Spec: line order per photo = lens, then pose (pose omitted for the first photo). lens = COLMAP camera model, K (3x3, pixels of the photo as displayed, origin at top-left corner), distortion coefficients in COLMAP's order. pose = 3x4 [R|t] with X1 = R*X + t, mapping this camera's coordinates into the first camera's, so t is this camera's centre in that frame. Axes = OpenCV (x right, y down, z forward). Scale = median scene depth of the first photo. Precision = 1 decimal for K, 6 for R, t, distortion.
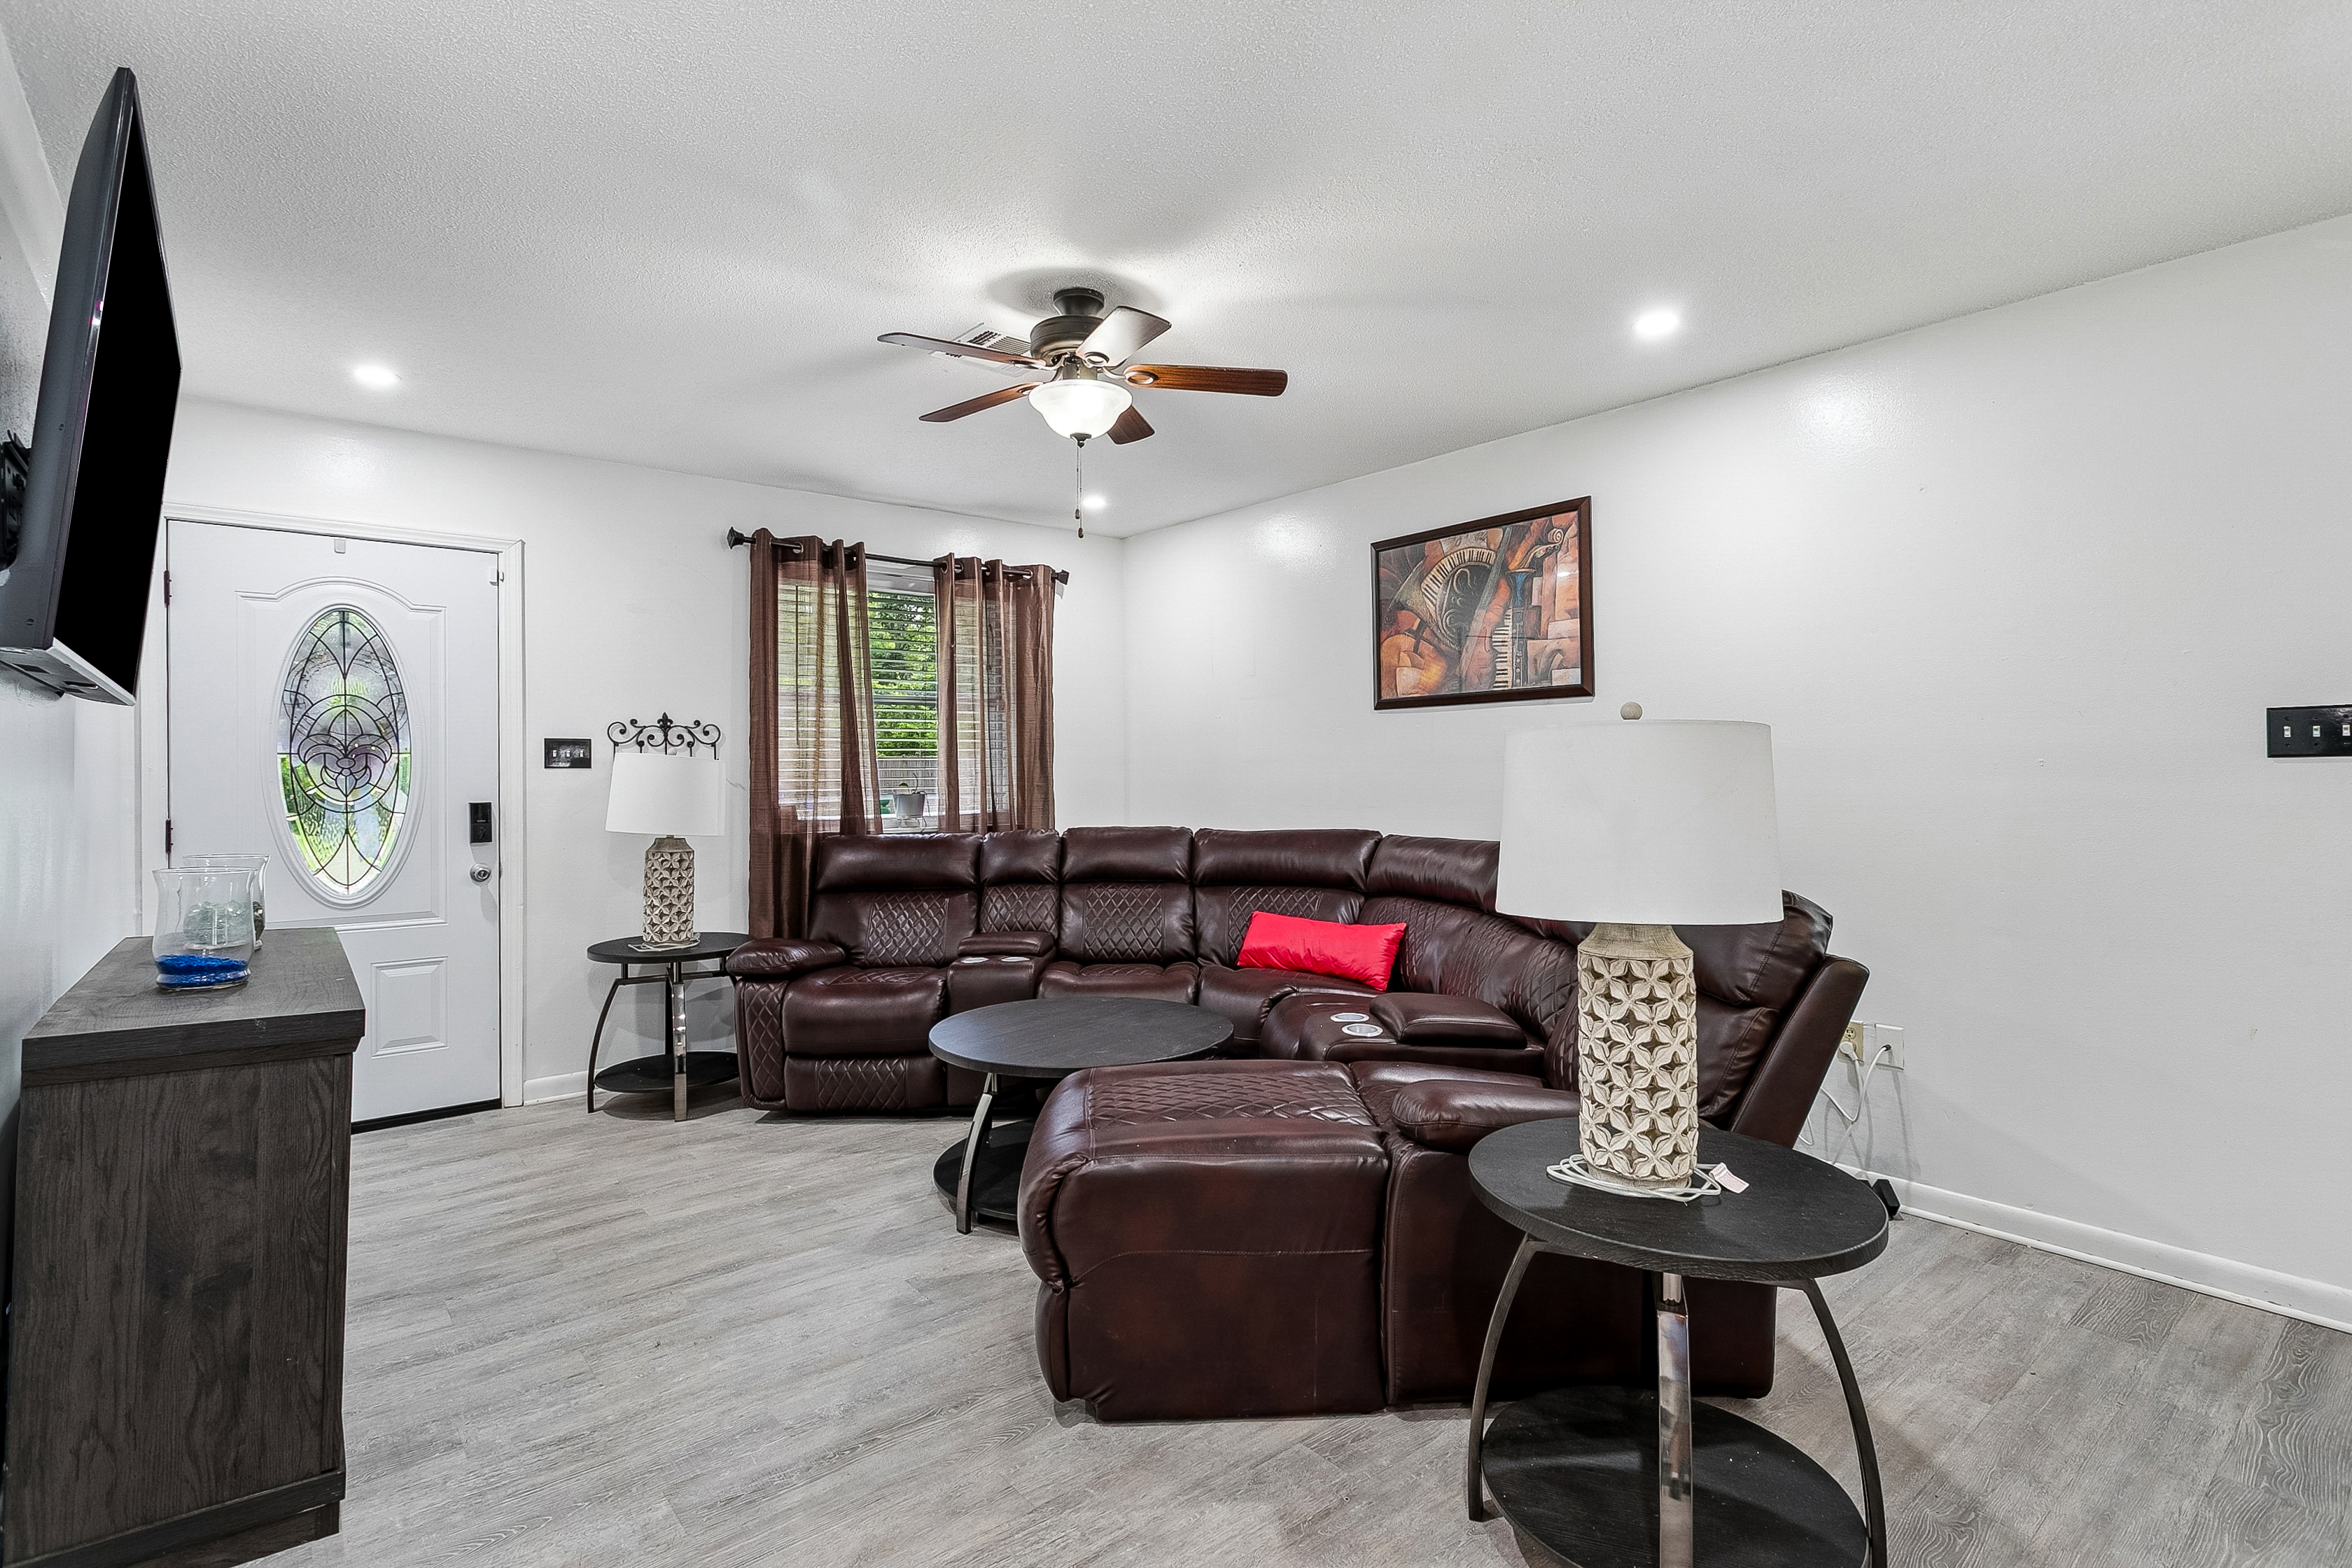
lens RADIAL K [[1127.9, 0, 1180.0], [0, 1127.9, 773.5], [0, 0, 1]] dist [0.003653, 0.001210]
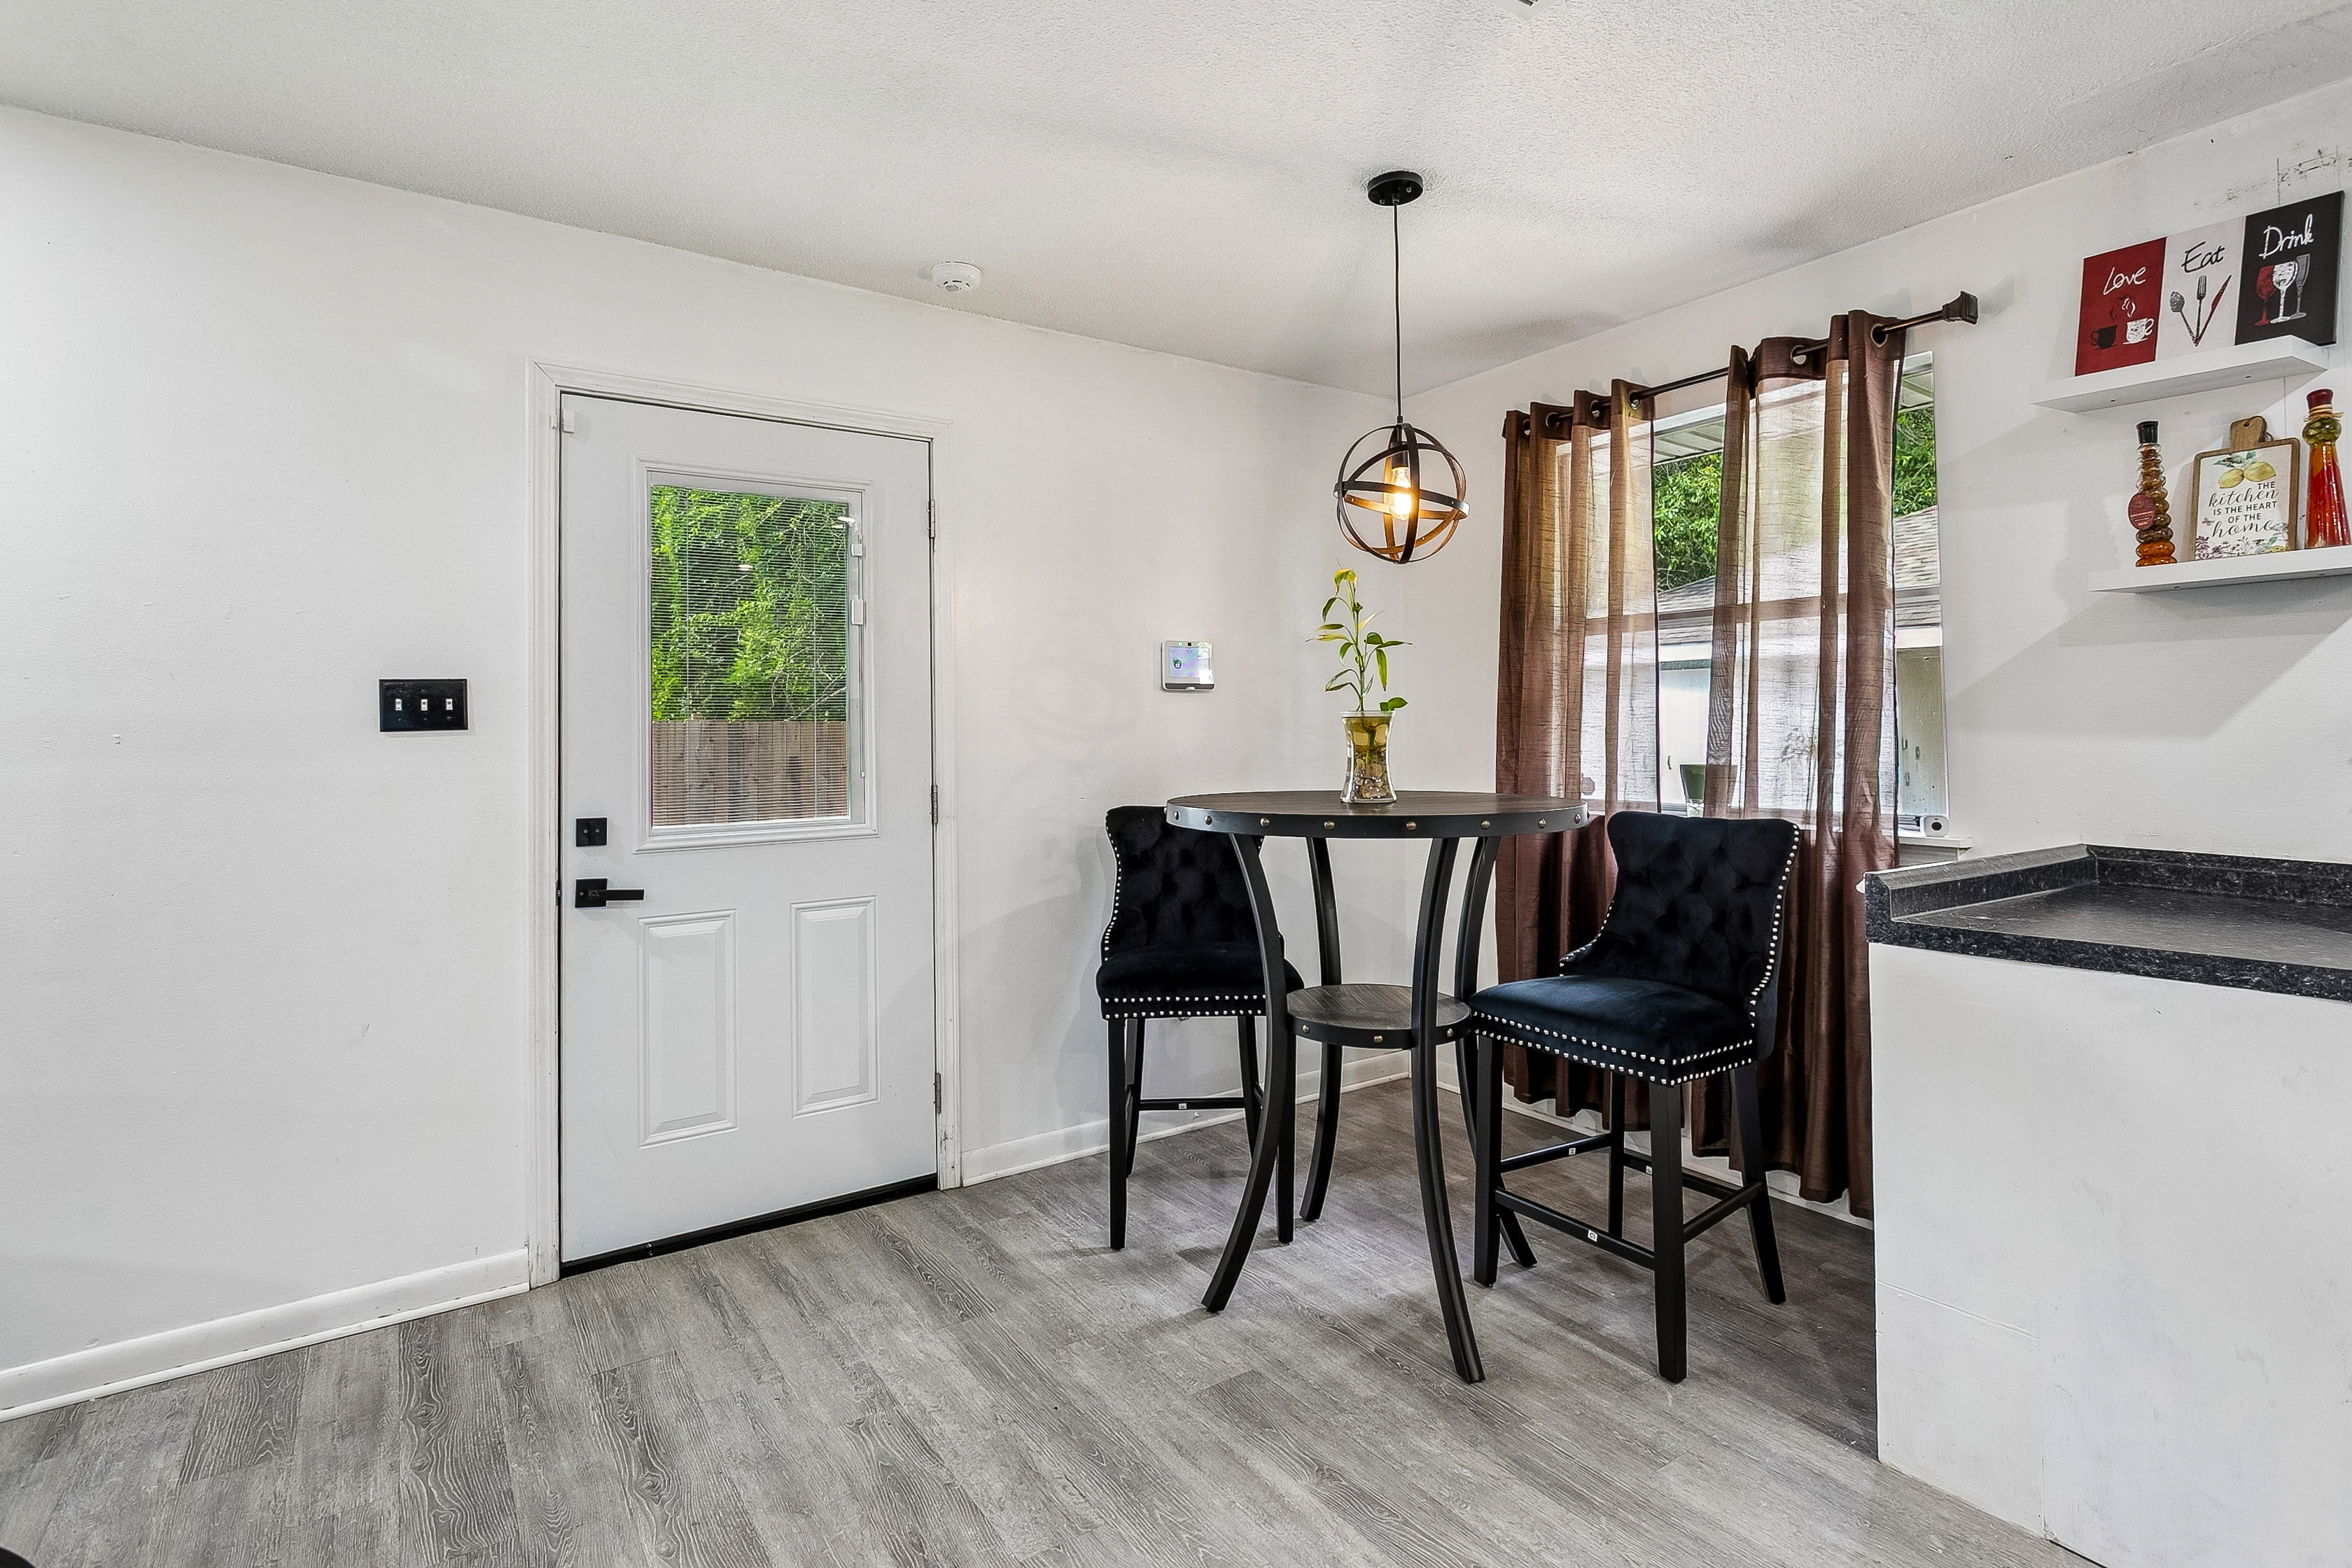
lens RADIAL K [[1134.0, 0, 1181.7], [0, 1134.0, 703.9], [0, 0, 1]] dist [0.000519, -0.000737]
pose [[0.097186, 0.031298, 0.994774, 0.066163], [0.021194, 0.999214, -0.033508, 0.006804], [-0.995040, 0.024340, 0.096447, 0.190968]]
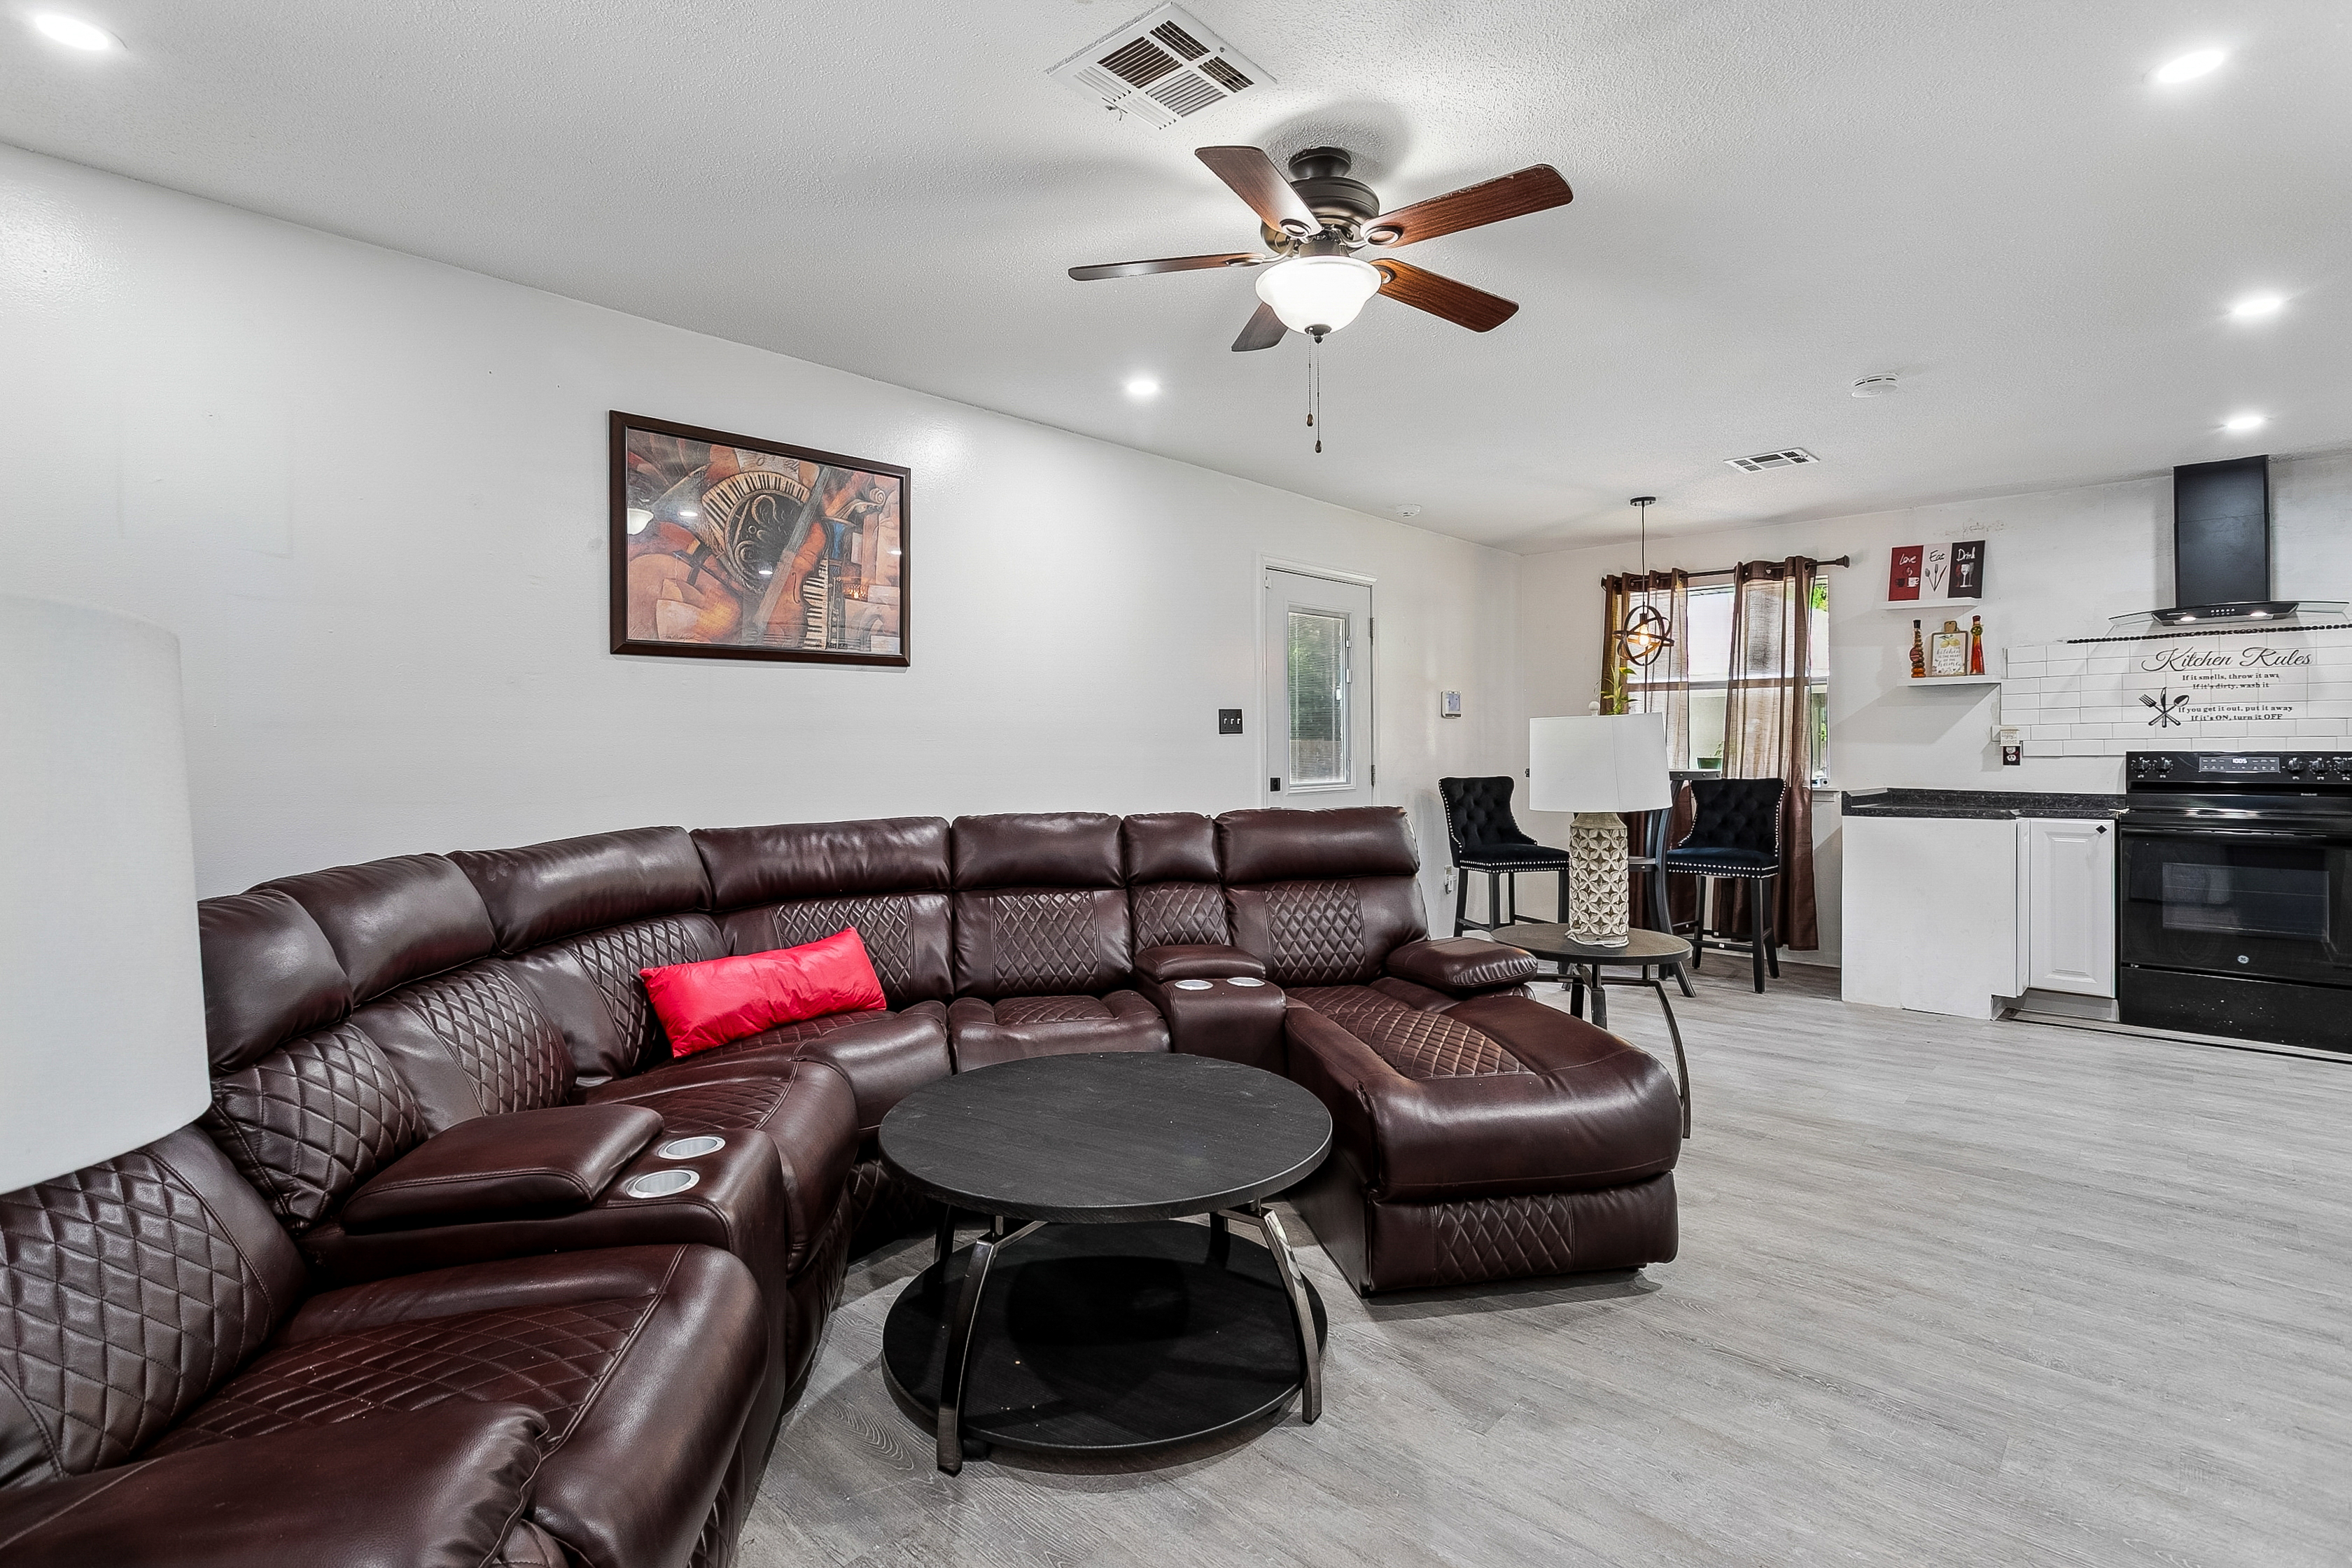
lens RADIAL K [[1124.5, 0, 1172.4], [0, 1124.5, 729.5], [0, 0, 1]] dist [0.001831, 0.000217]
pose [[-0.136245, 0.016618, 0.990536, -0.765159], [0.012643, 0.999807, -0.015035, 0.005632], [-0.990594, 0.010475, -0.136429, 1.054365]]
